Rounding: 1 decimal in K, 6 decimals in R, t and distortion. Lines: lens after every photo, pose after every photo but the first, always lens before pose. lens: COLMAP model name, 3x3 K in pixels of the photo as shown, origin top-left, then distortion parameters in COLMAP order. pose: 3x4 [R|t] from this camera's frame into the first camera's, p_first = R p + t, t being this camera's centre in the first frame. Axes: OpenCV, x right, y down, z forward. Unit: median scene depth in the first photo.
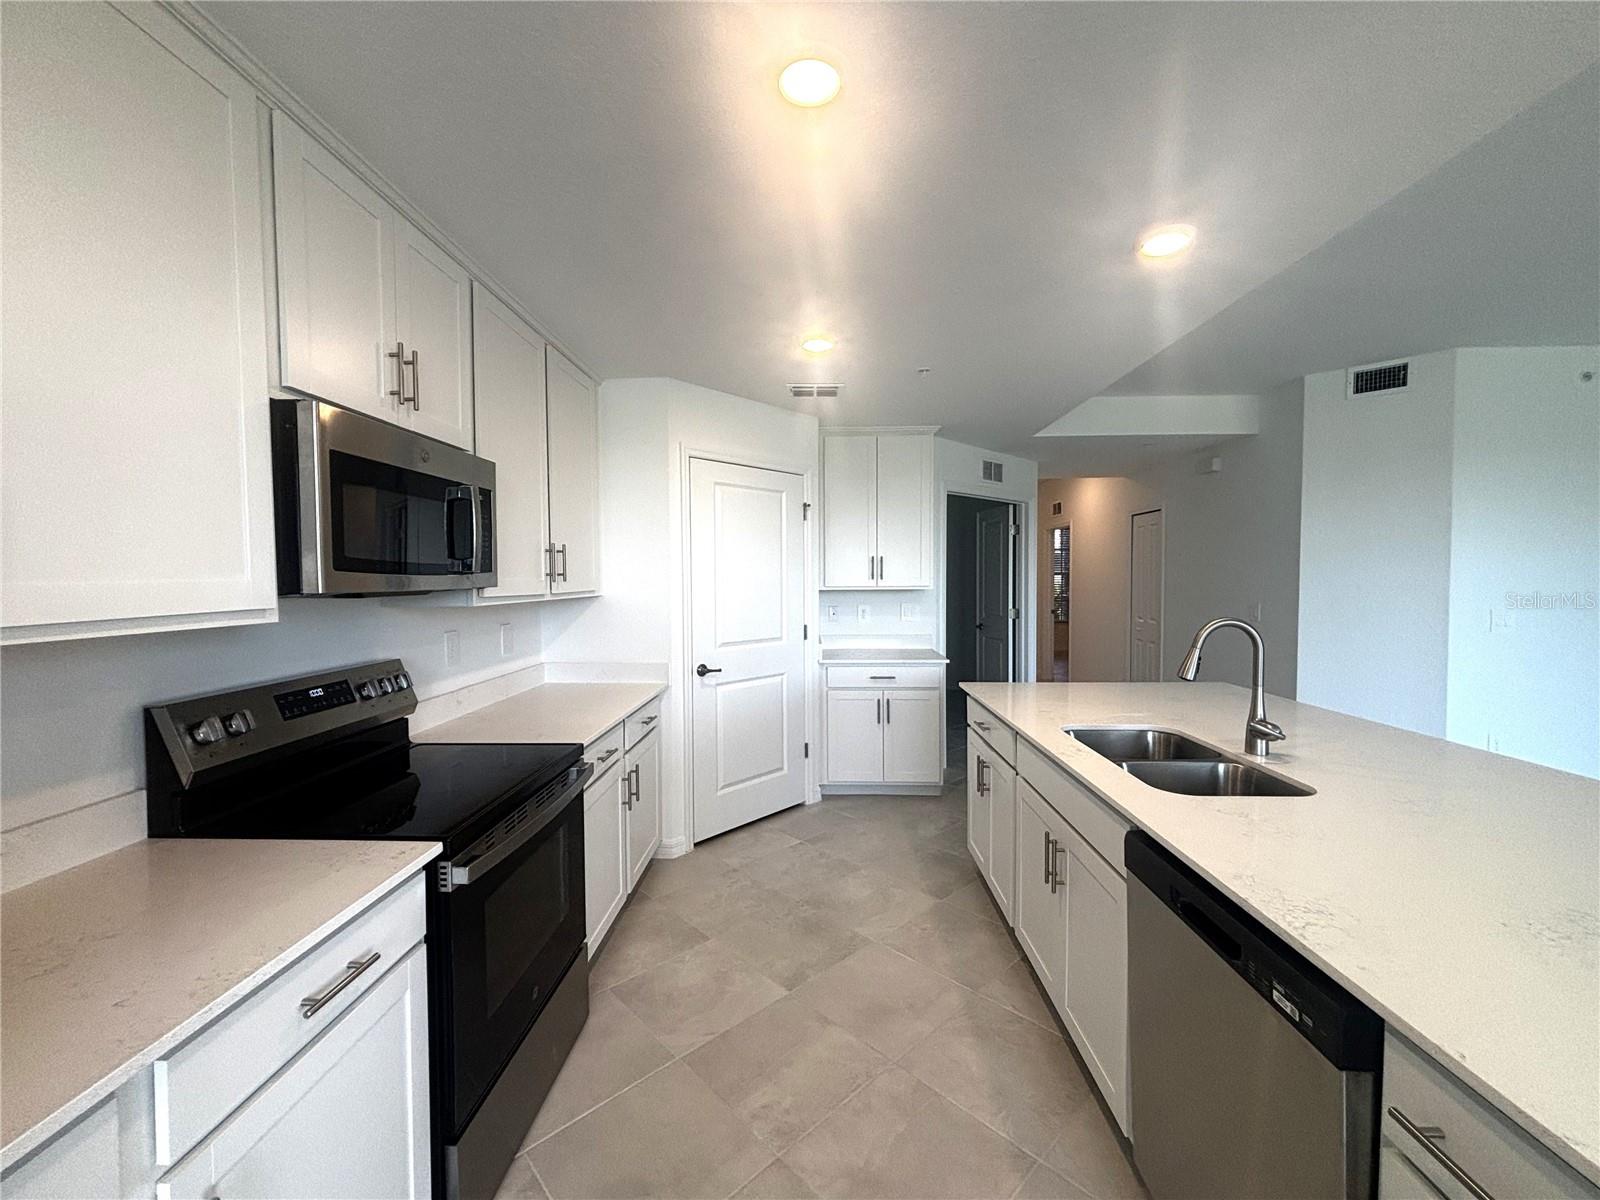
lens RADIAL K [[649.3, 0, 800.0], [0, 649.3, 600.0], [0, 0, 1]] dist [-0.010960, 0.010526]
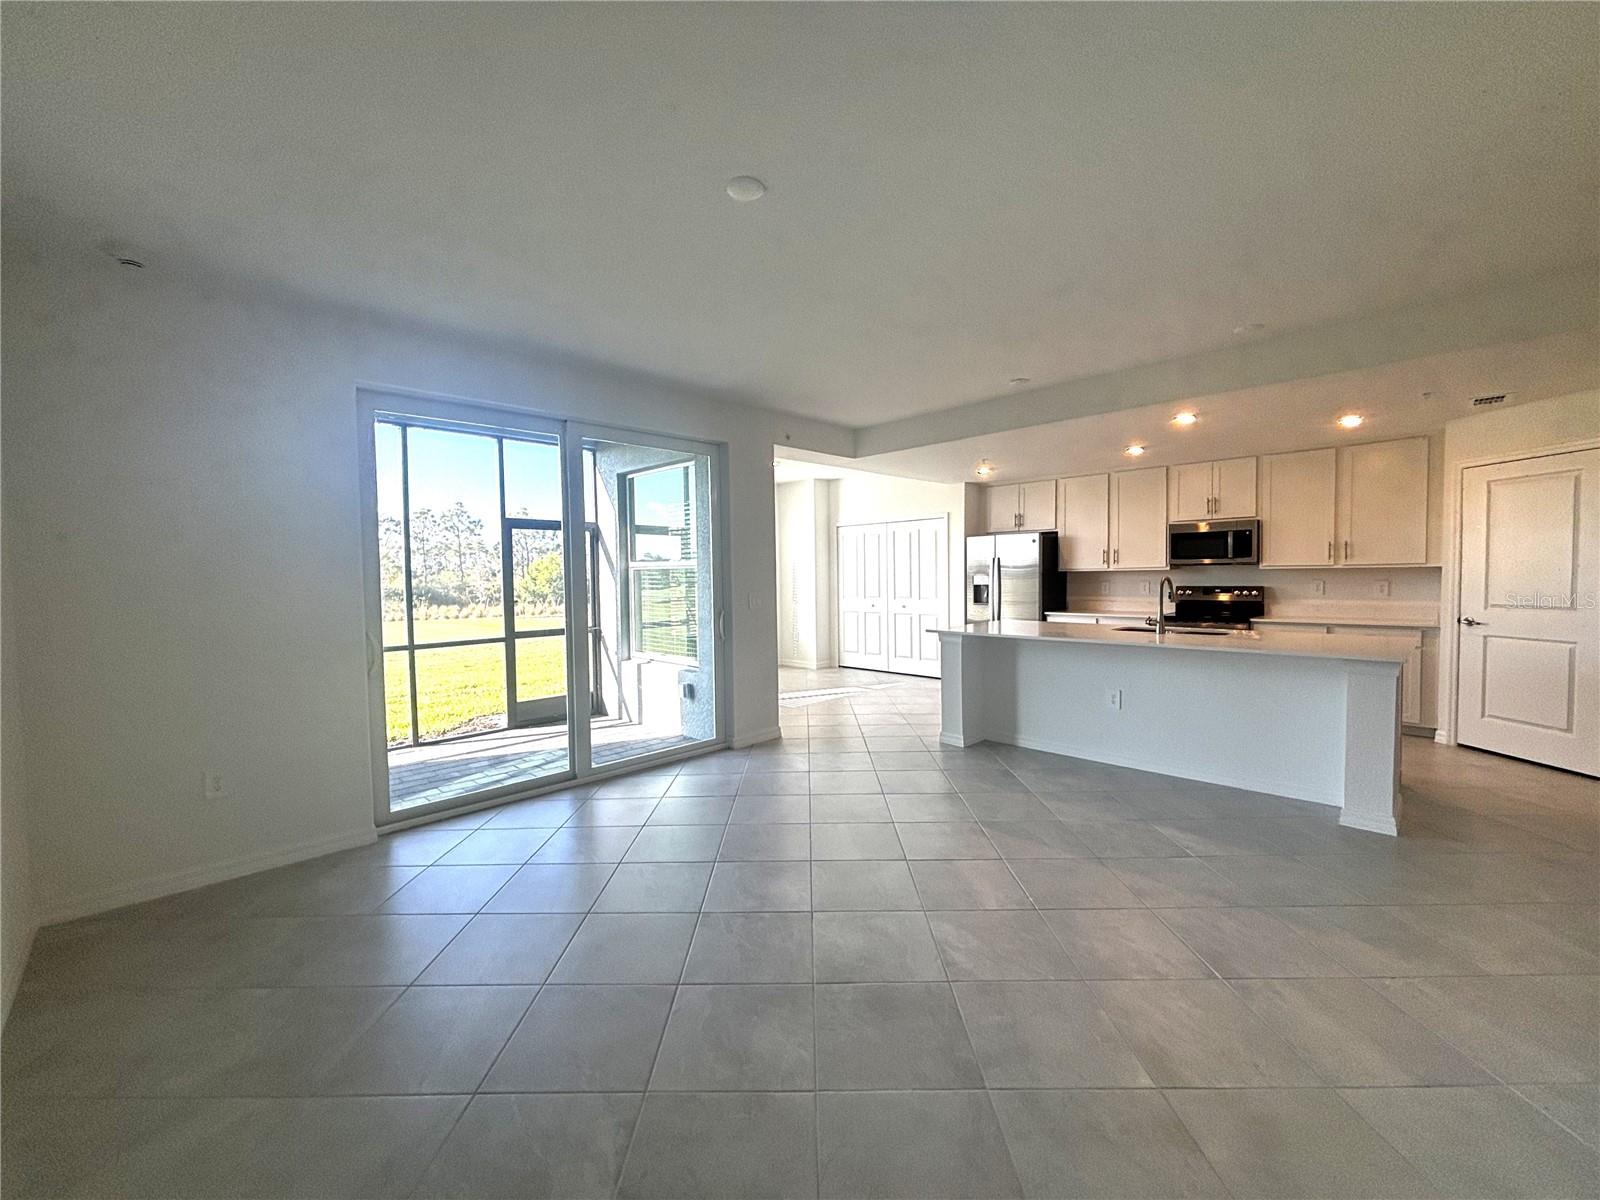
lens RADIAL K [[649.3, 0, 800.0], [0, 649.3, 600.0], [0, 0, 1]] dist [-0.010960, 0.010526]
pose [[-0.691393, 0.051202, -0.720662, 3.058525], [-0.002772, 0.997290, 0.073516, -0.060110], [0.722473, 0.052826, -0.689378, 1.549488]]
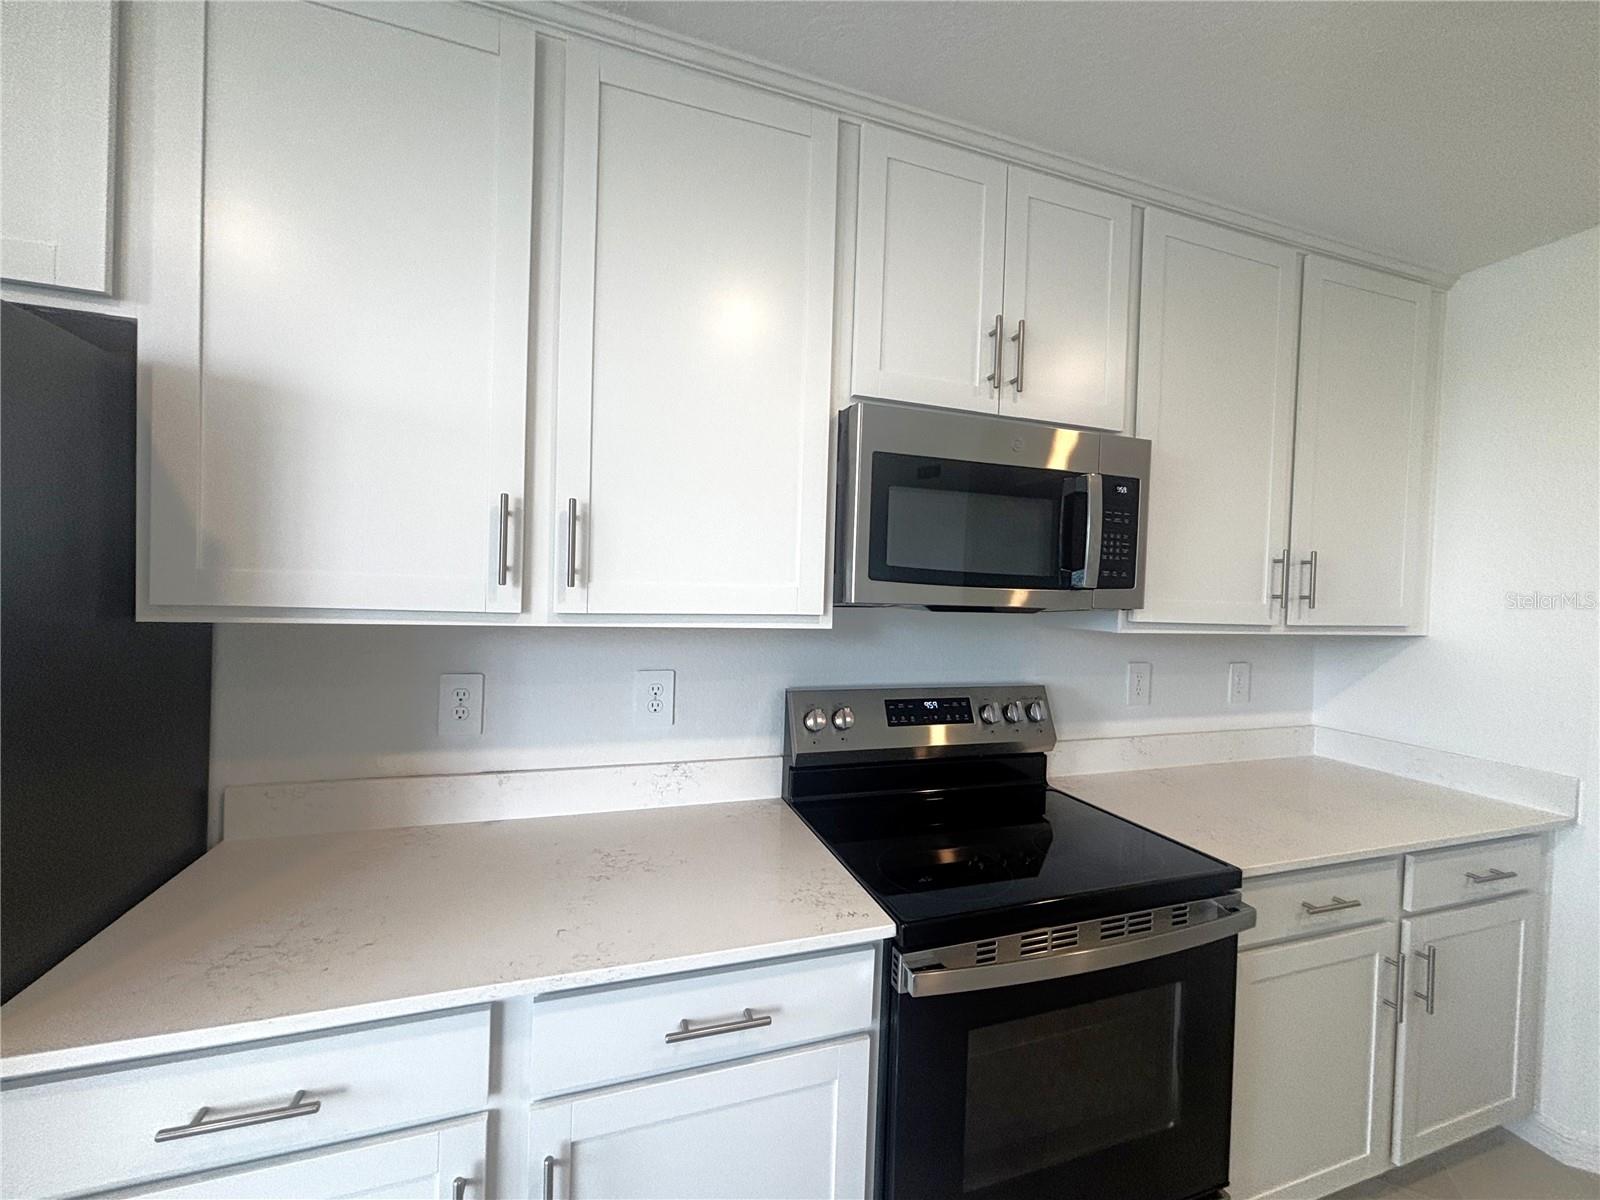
lens RADIAL K [[651.0, 0, 798.6], [0, 651.0, 597.8], [0, 0, 1]] dist [-0.000352, 0.000665]
pose [[0.354750, 0.035973, -0.934269, 0.084936], [-0.069171, 0.997531, 0.012144, -0.015127], [0.932399, 0.060317, 0.356362, 0.379396]]
